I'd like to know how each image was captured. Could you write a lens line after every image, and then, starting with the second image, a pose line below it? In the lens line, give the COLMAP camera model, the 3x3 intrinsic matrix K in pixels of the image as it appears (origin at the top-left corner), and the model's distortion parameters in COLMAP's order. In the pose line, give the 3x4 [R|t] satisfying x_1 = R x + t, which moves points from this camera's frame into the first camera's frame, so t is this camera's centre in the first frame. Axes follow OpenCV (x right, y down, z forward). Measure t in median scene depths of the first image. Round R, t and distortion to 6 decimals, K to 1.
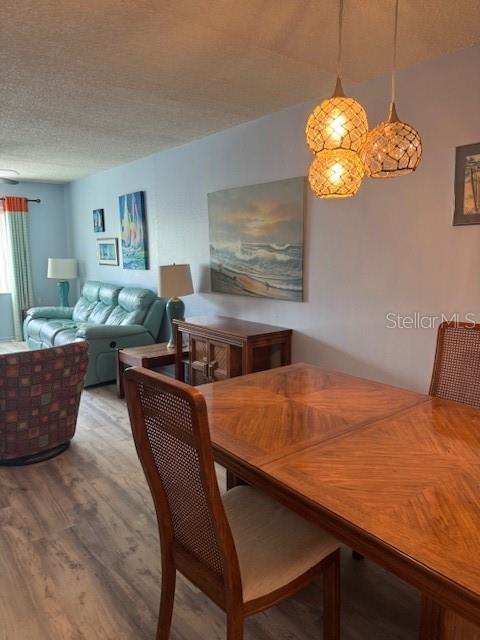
lens RADIAL K [[452.7, 0, 246.1], [0, 452.7, 324.0], [0, 0, 1]] dist [0.035305, -0.050044]
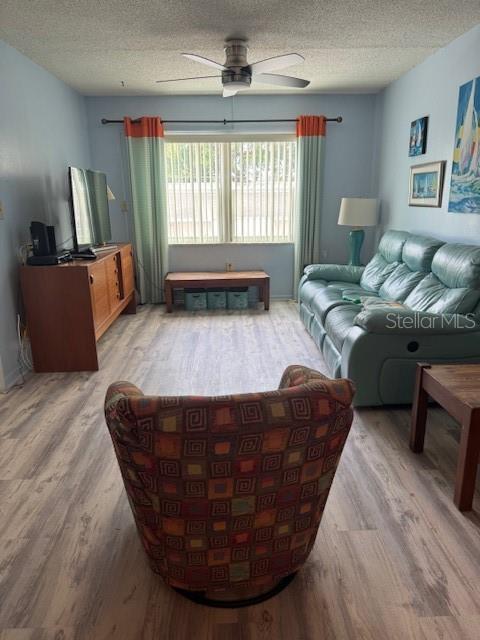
lens RADIAL K [[452.7, 0, 246.1], [0, 452.7, 324.0], [0, 0, 1]] dist [0.035305, -0.050044]
pose [[0.799924, 0.156401, -0.579362, -0.112153], [-0.091886, 0.985978, 0.139302, -0.034861], [0.593025, -0.058196, 0.803078, 0.348206]]
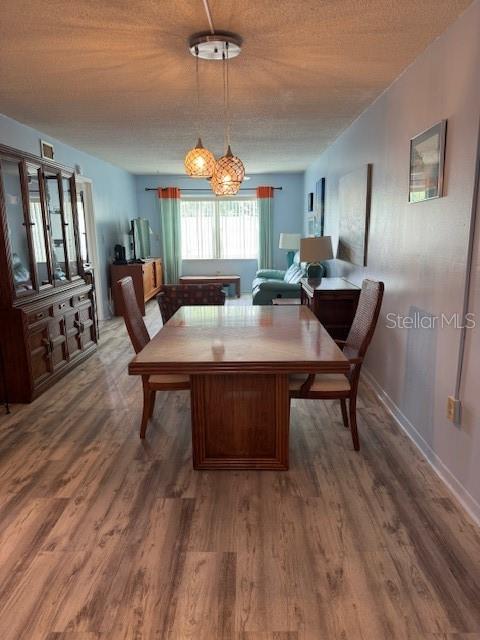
lens RADIAL K [[462.8, 0, 254.0], [0, 462.8, 321.3], [0, 0, 1]] dist [0.174665, -0.000146]
pose [[0.777633, 0.120183, -0.617125, 0.435257], [-0.095925, 0.992748, 0.072460, 0.021764], [0.621358, 0.002850, 0.783522, -0.122043]]
